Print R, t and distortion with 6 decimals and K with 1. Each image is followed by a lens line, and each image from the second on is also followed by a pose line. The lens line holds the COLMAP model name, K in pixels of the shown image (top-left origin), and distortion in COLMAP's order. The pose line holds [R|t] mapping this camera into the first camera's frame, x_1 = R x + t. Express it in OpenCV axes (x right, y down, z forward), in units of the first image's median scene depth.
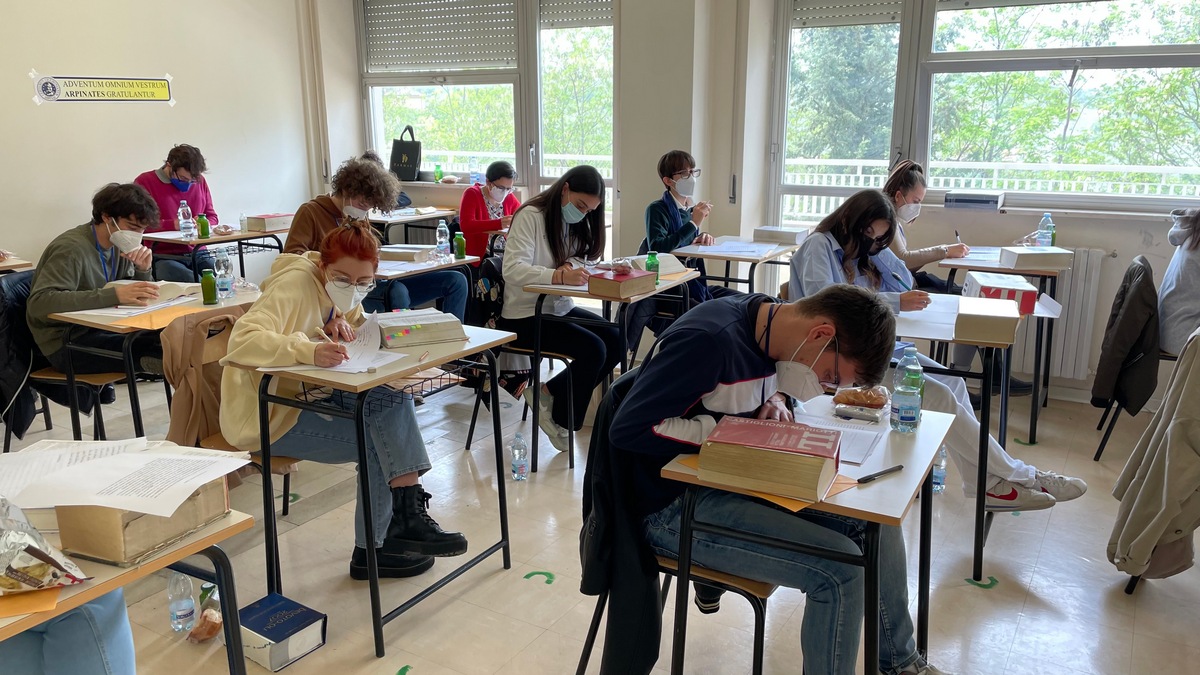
lens RADIAL K [[920.3, 0, 592.4], [0, 920.3, 343.0], [0, 0, 1]] dist [0.095392, -0.116338]
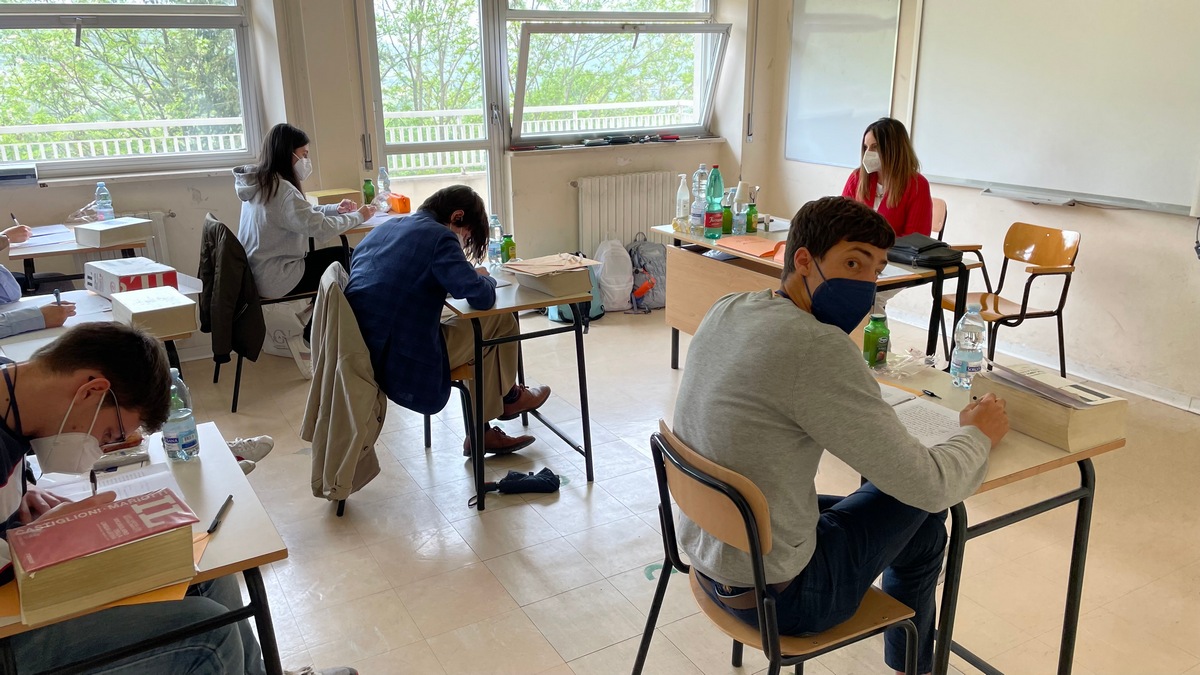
lens RADIAL K [[920.3, 0, 602.2], [0, 920.3, 341.6], [0, 0, 1]] dist [0.095392, -0.116338]
pose [[0.480802, -0.271675, 0.833680, -0.147484], [0.217905, 0.957983, 0.186512, -0.071523], [-0.849322, 0.091987, 0.519799, 0.127491]]
